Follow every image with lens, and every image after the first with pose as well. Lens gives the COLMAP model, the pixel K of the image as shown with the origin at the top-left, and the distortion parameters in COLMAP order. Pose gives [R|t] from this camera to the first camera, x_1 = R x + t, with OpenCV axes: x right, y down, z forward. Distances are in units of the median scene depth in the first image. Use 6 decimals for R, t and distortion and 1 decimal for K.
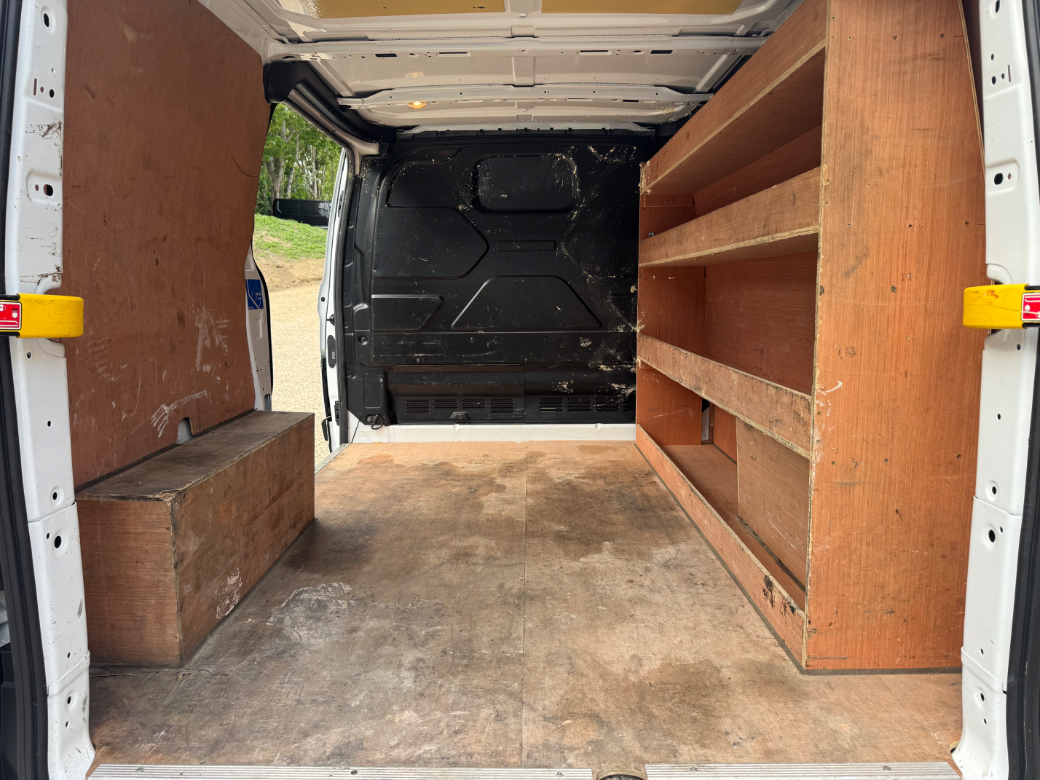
lens RADIAL K [[721.4, 0, 518.9], [0, 721.4, 388.1], [0, 0, 1]] dist [0.125882, 0.001617]
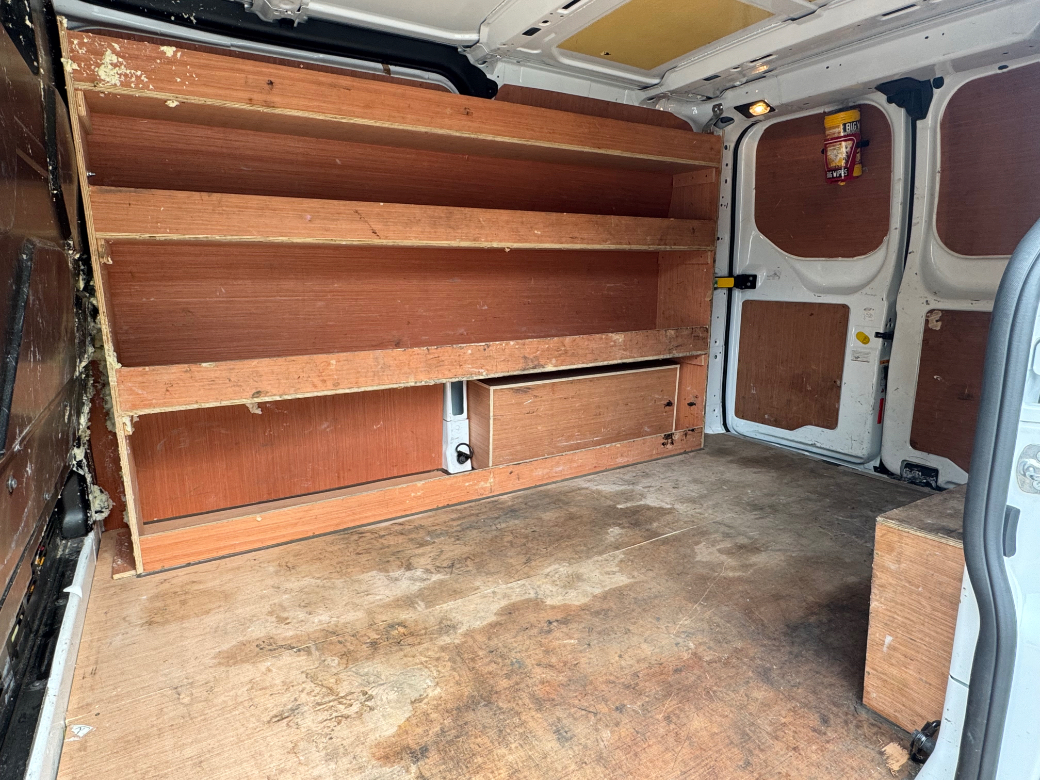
lens RADIAL K [[597.1, 0, 521.5], [0, 597.1, 387.9], [0, 0, 1]] dist [0.003114, -0.000015]
pose [[-0.531696, -0.153059, 0.832990, -0.518324], [0.119712, 0.960078, 0.252823, -0.204947], [-0.838432, 0.234144, -0.492146, 1.495070]]
